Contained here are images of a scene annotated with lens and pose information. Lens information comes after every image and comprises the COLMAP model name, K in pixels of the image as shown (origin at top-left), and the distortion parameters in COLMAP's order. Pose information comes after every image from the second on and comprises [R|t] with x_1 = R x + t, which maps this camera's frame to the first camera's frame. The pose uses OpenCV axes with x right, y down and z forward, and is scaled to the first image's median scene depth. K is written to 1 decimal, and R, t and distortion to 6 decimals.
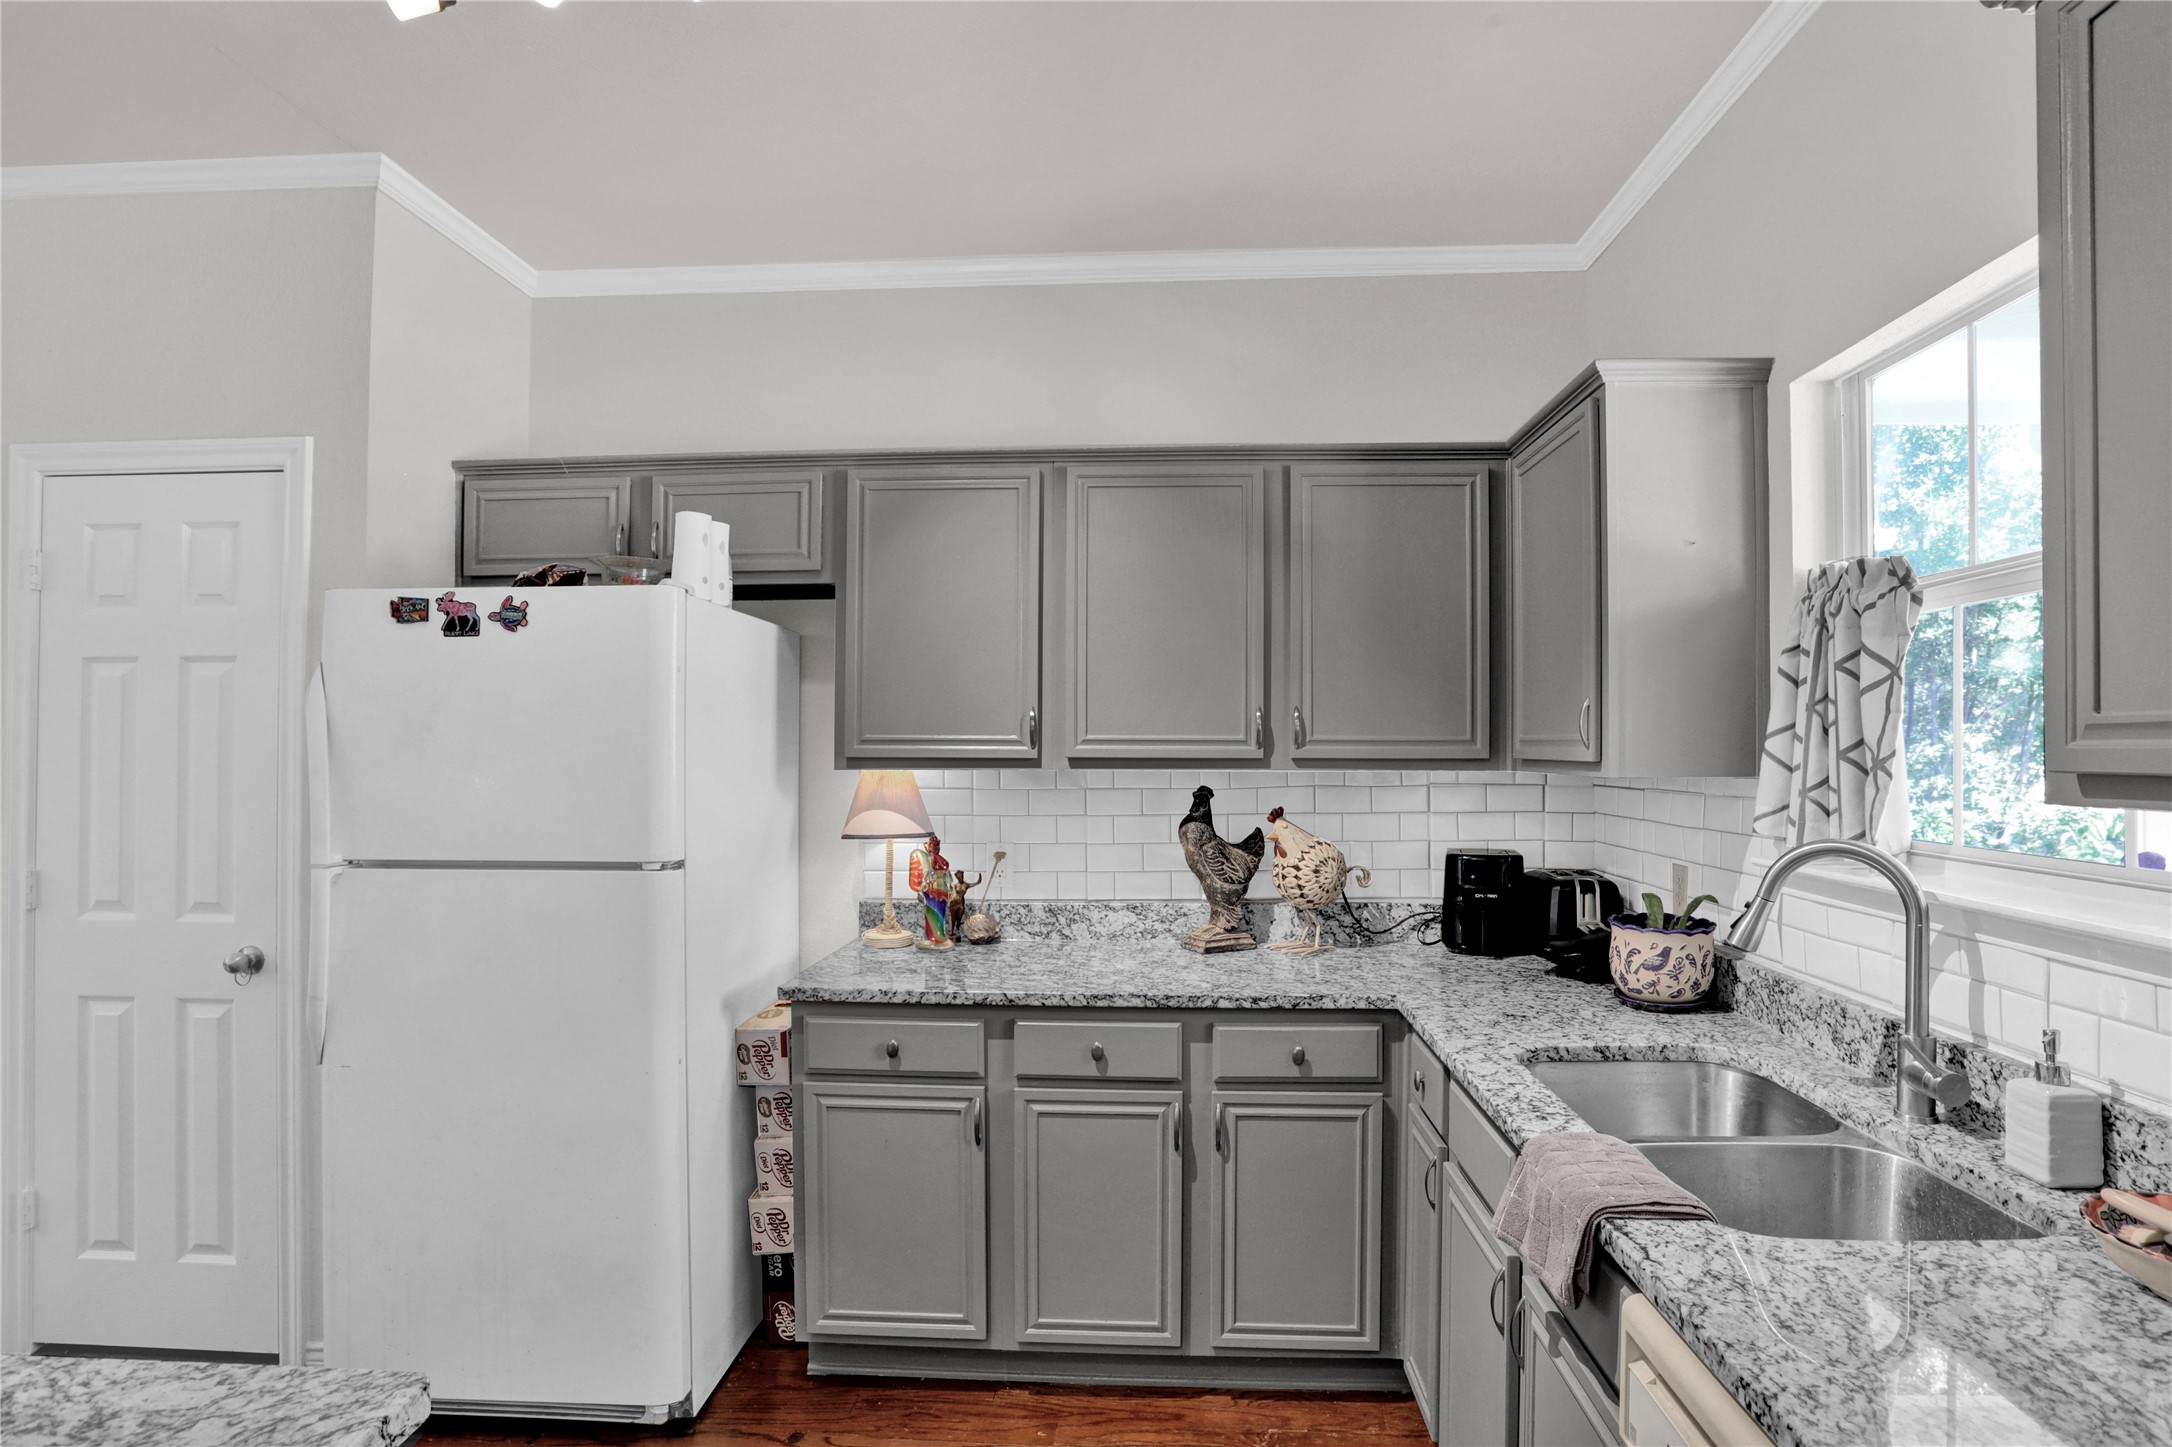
lens RADIAL K [[1081.8, 0, 1087.2], [0, 1081.8, 752.8], [0, 0, 1]] dist [-0.084963, 0.040261]
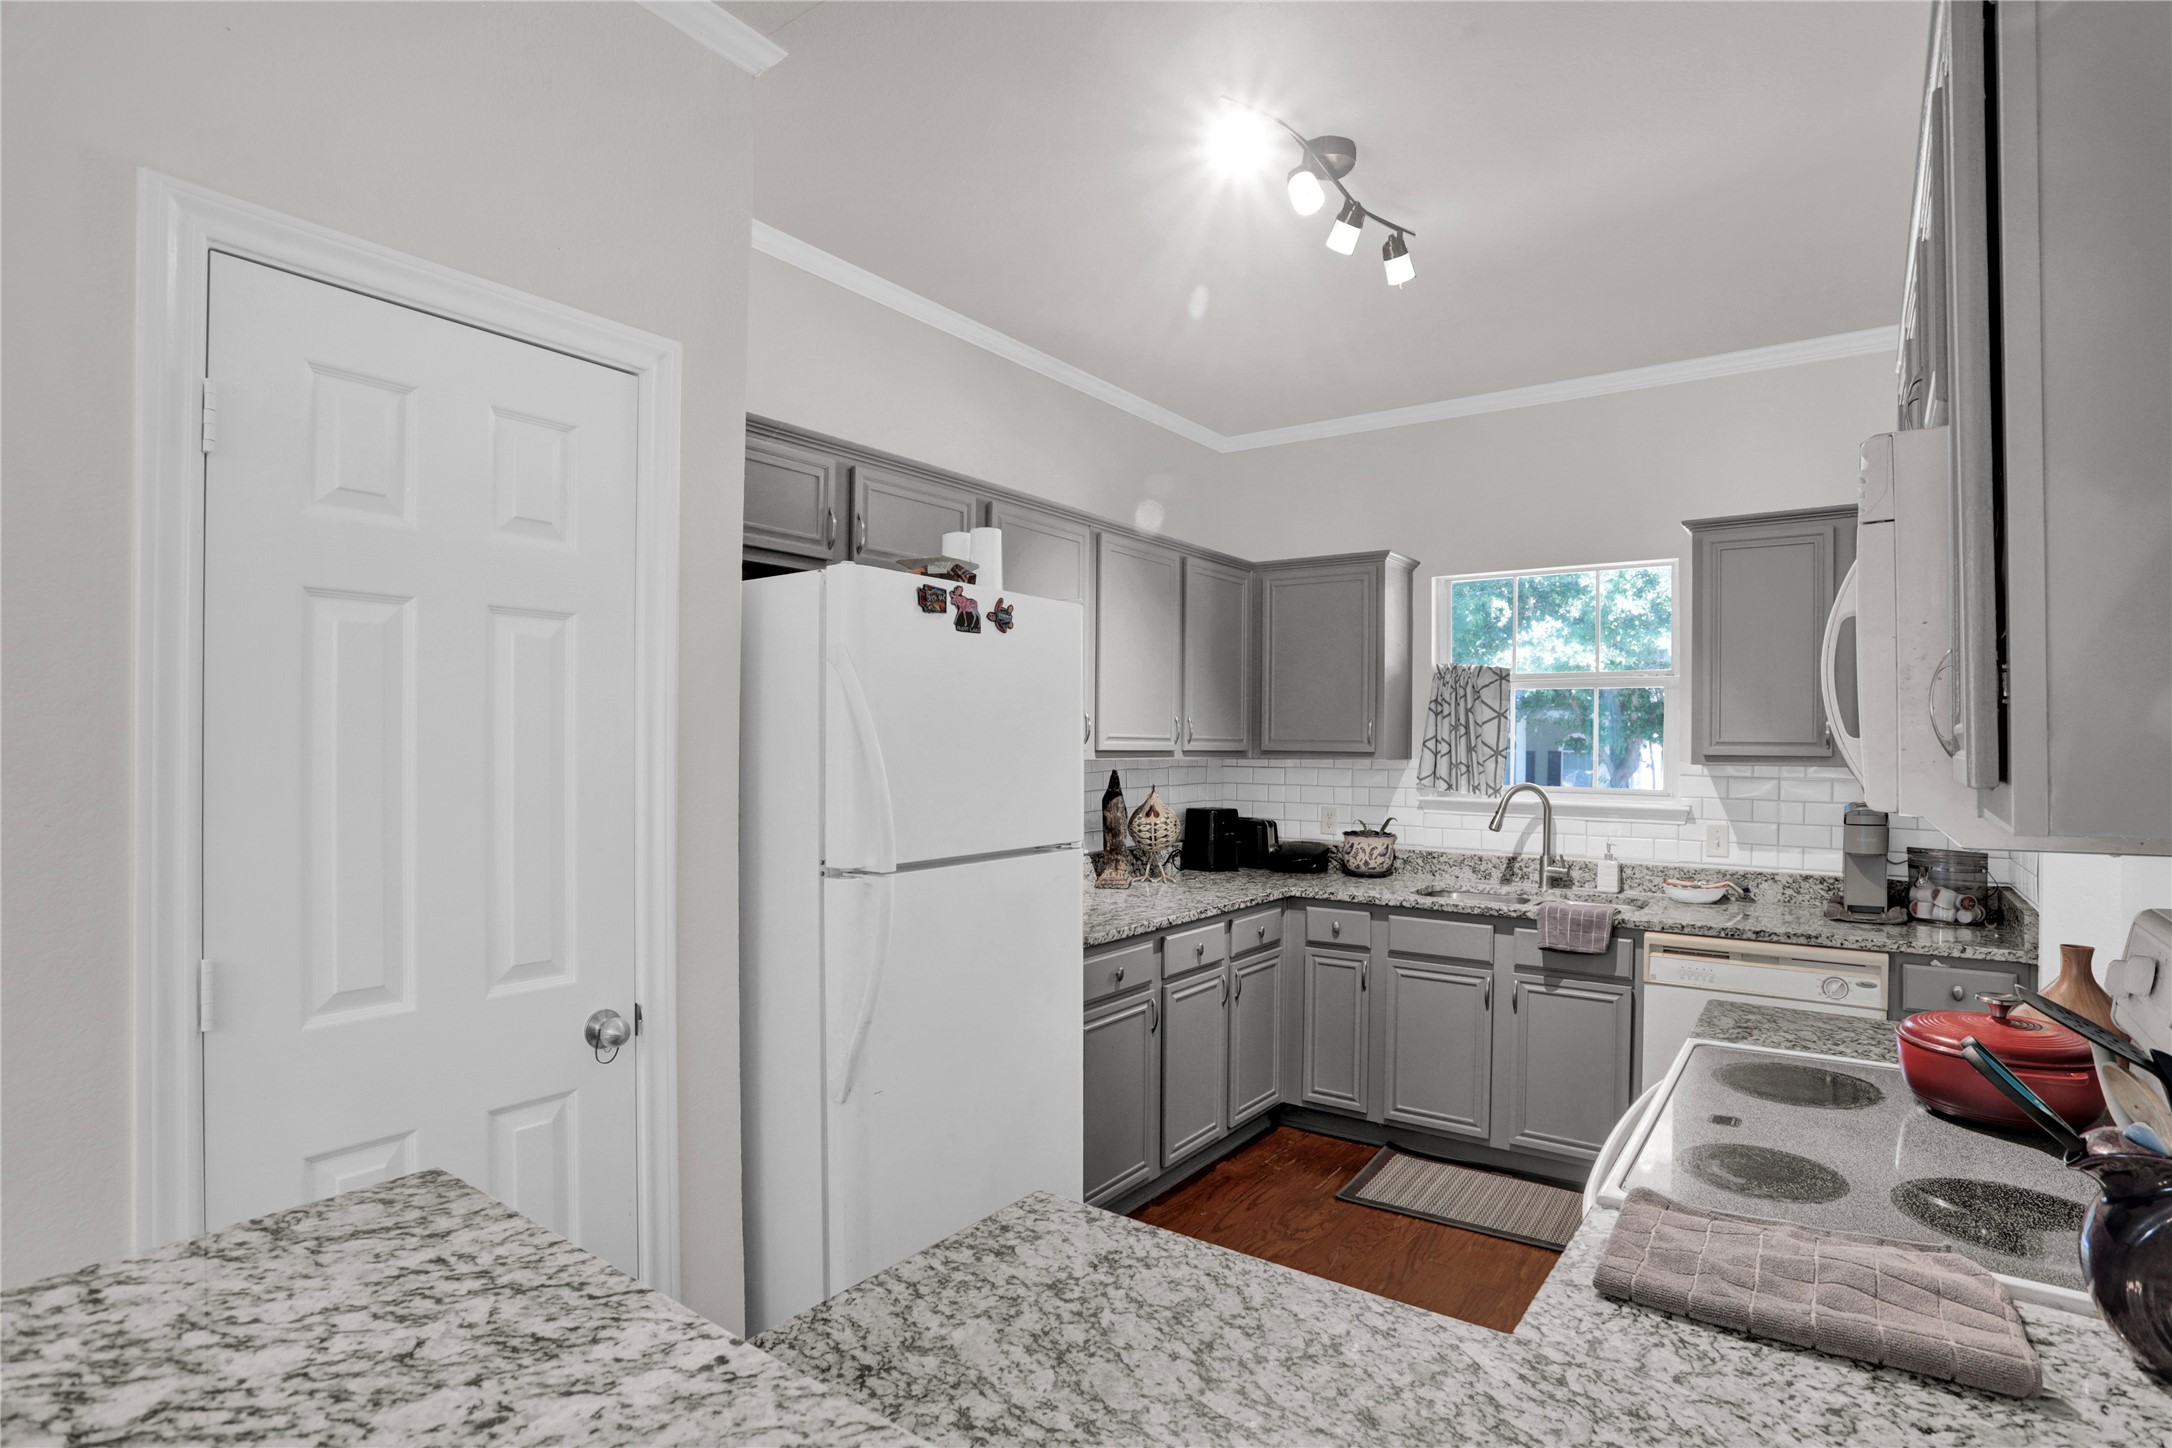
lens RADIAL K [[1081.8, 0, 1087.2], [0, 1081.8, 753.3], [0, 0, 1]] dist [-0.084963, 0.040261]
pose [[0.545668, -0.006112, 0.837979, -1.393441], [-0.005422, 0.999927, 0.010824, -0.006792], [-0.837984, -0.010450, 0.545595, 0.342599]]
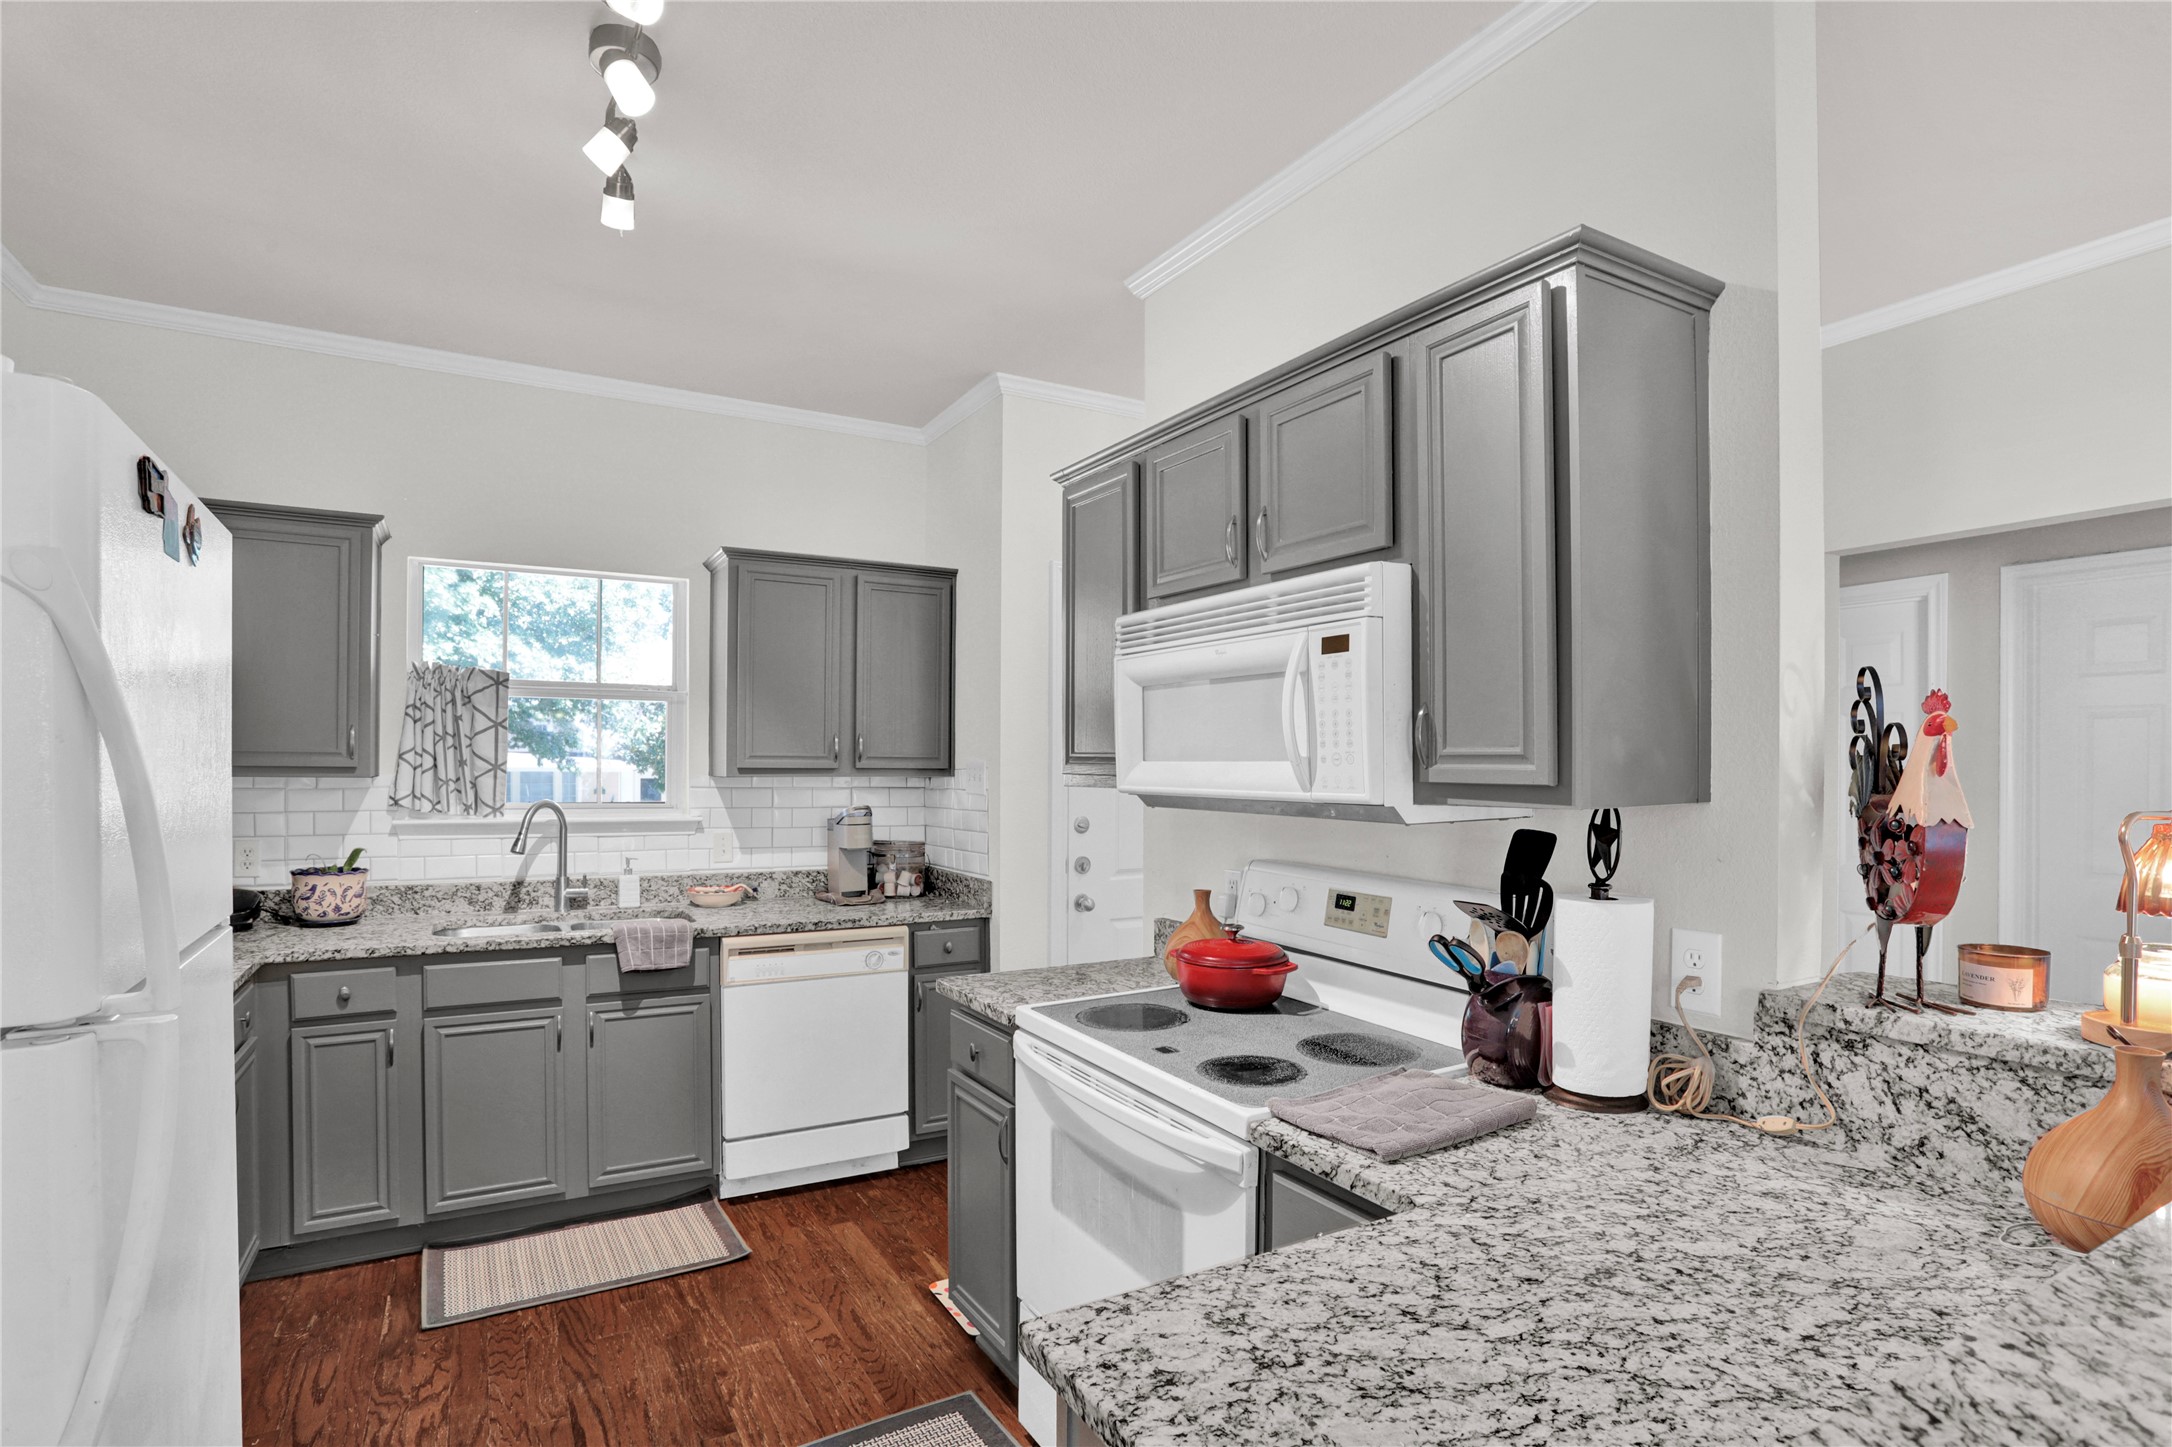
lens RADIAL K [[1081.8, 0, 1087.2], [0, 1081.8, 752.8], [0, 0, 1]] dist [-0.084963, 0.040261]
pose [[-0.553886, 0.003452, 0.832585, -1.319165], [-0.006980, 0.999937, -0.008789, -0.005224], [-0.832563, -0.010679, -0.553827, 0.913740]]
